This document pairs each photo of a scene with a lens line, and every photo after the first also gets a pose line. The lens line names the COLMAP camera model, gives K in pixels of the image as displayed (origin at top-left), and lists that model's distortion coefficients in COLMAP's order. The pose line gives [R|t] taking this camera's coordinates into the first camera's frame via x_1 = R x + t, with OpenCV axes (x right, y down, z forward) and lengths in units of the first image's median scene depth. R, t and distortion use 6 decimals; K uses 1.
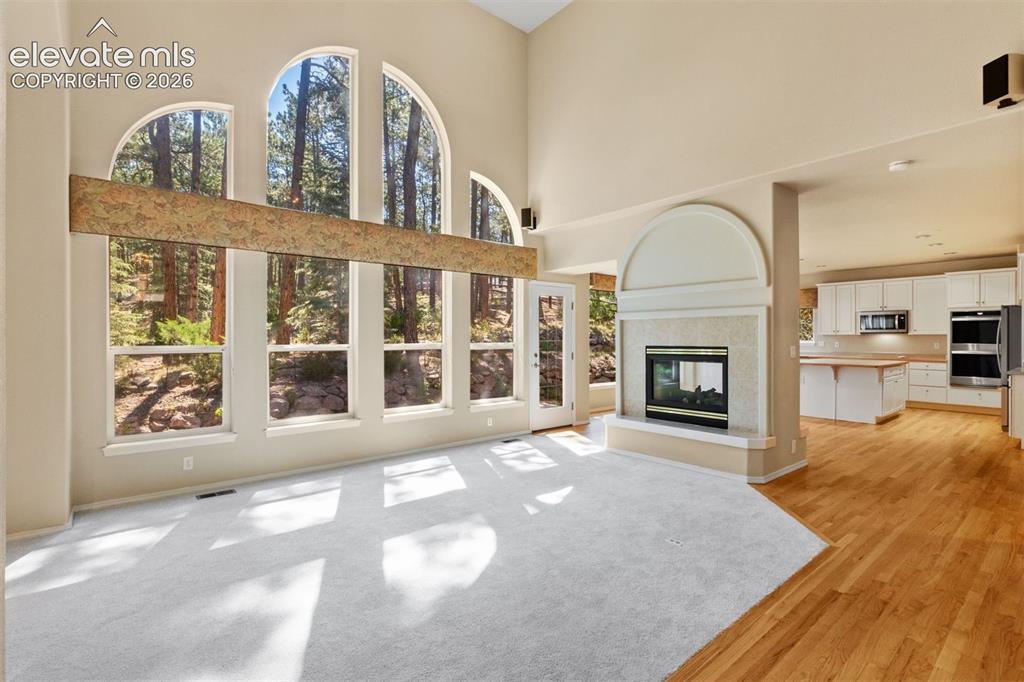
lens RADIAL K [[483.7, 0, 508.3], [0, 483.7, 340.4], [0, 0, 1]] dist [0.000518, -0.002363]
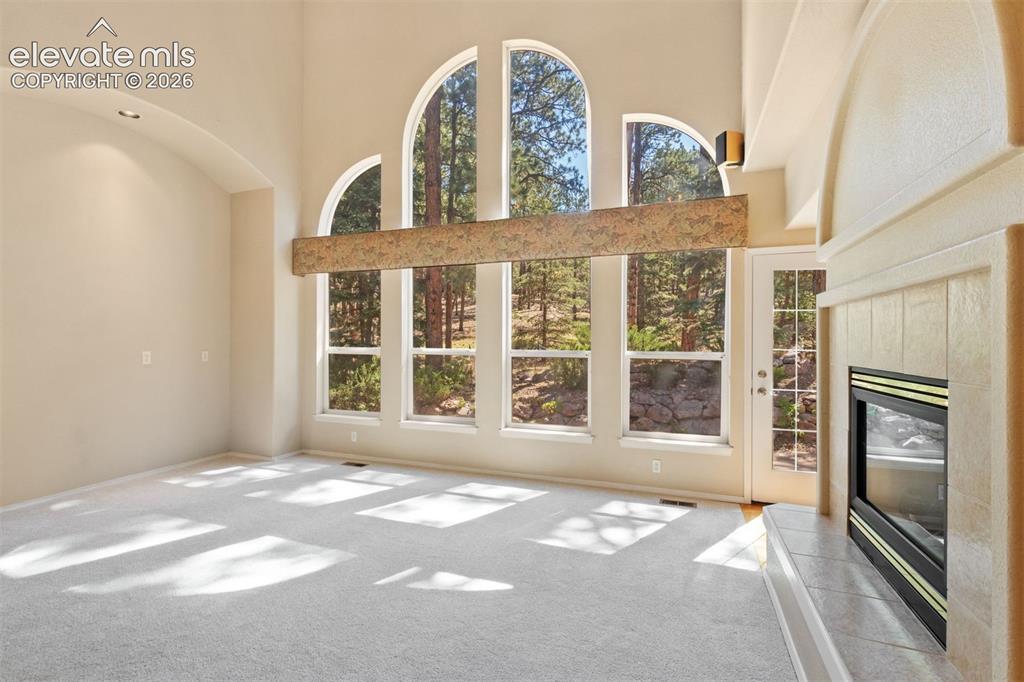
lens RADIAL K [[495.7, 0, 482.6], [0, 495.7, 338.7], [0, 0, 1]] dist [0.006395, 0.000642]
pose [[0.461265, -0.001229, -0.887262, 0.573153], [-0.008900, 0.999942, -0.006011, -0.007951], [0.887218, 0.010669, 0.461227, 0.550010]]
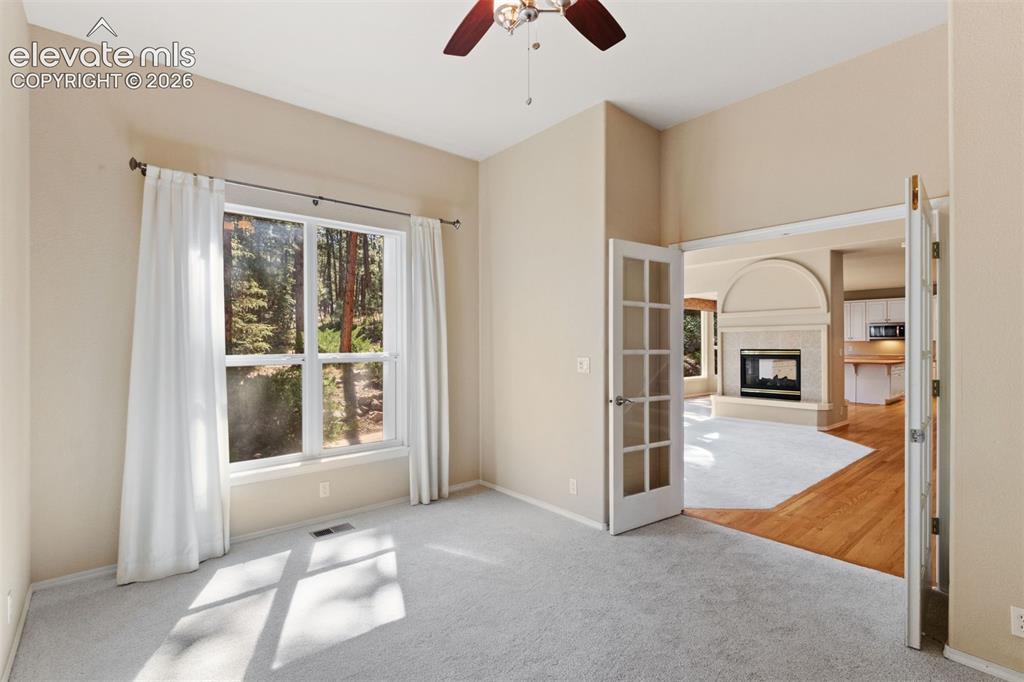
lens RADIAL K [[483.7, 0, 508.1], [0, 483.7, 341.4], [0, 0, 1]] dist [0.000518, -0.002363]
pose [[0.999924, -0.001823, 0.012202, -0.507083], [0.001946, 0.999947, -0.010127, 0.001349], [-0.012183, 0.010150, 0.999874, -0.564142]]
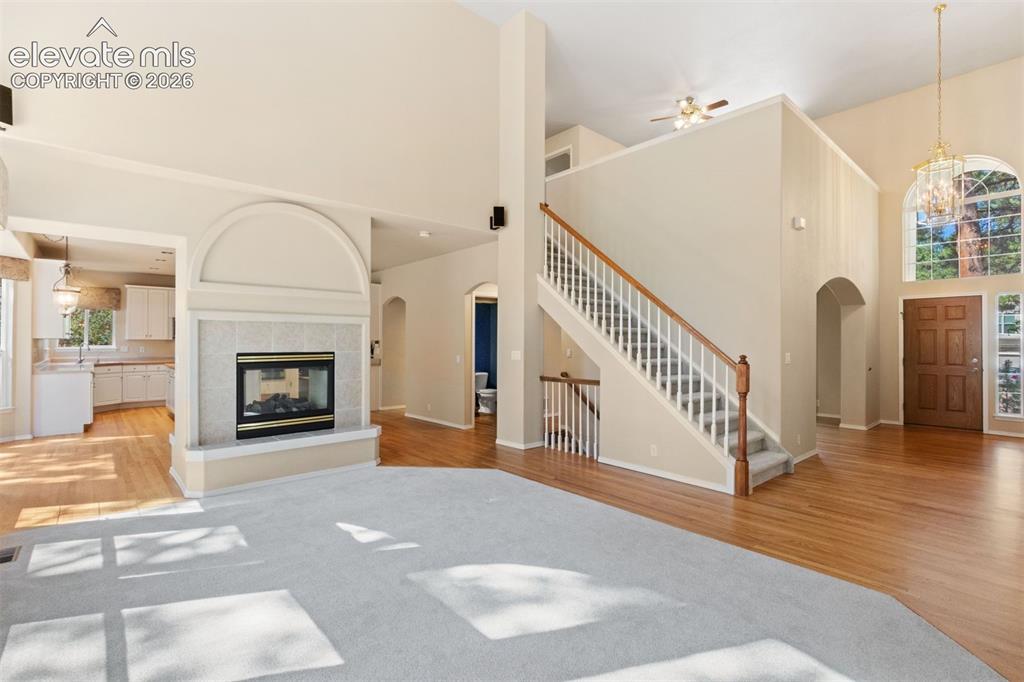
lens RADIAL K [[474.3, 0, 496.1], [0, 474.3, 340.9], [0, 0, 1]] dist [0.005259, 0.000334]
pose [[-0.013358, 0.004017, 0.999903, -0.576492], [0.002579, 0.999989, -0.003983, -0.005820], [-0.999907, 0.002526, -0.013369, 0.613741]]
